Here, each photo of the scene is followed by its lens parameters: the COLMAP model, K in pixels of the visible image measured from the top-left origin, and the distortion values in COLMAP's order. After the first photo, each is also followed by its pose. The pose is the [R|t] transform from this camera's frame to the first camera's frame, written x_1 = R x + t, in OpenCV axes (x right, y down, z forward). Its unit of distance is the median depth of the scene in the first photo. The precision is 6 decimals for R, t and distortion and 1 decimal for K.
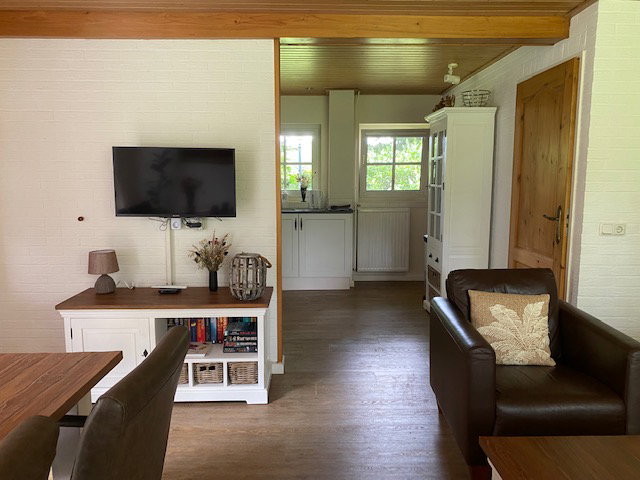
lens RADIAL K [[485.9, 0, 322.7], [0, 485.9, 239.9], [0, 0, 1]] dist [0.021171, -0.007060]
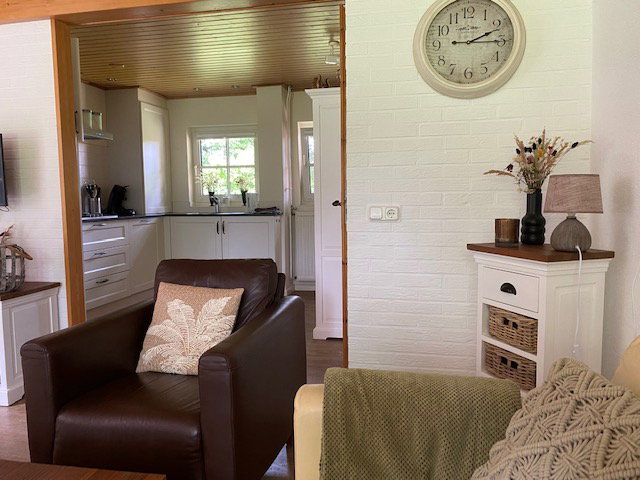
lens RADIAL K [[485.9, 0, 318.6], [0, 485.9, 239.2], [0, 0, 1]] dist [0.021171, -0.007060]
pose [[0.975736, 0.004513, -0.218902, 0.344250], [-0.014243, 0.998978, -0.042894, 0.028436], [0.218485, 0.044971, 0.974804, 0.112565]]
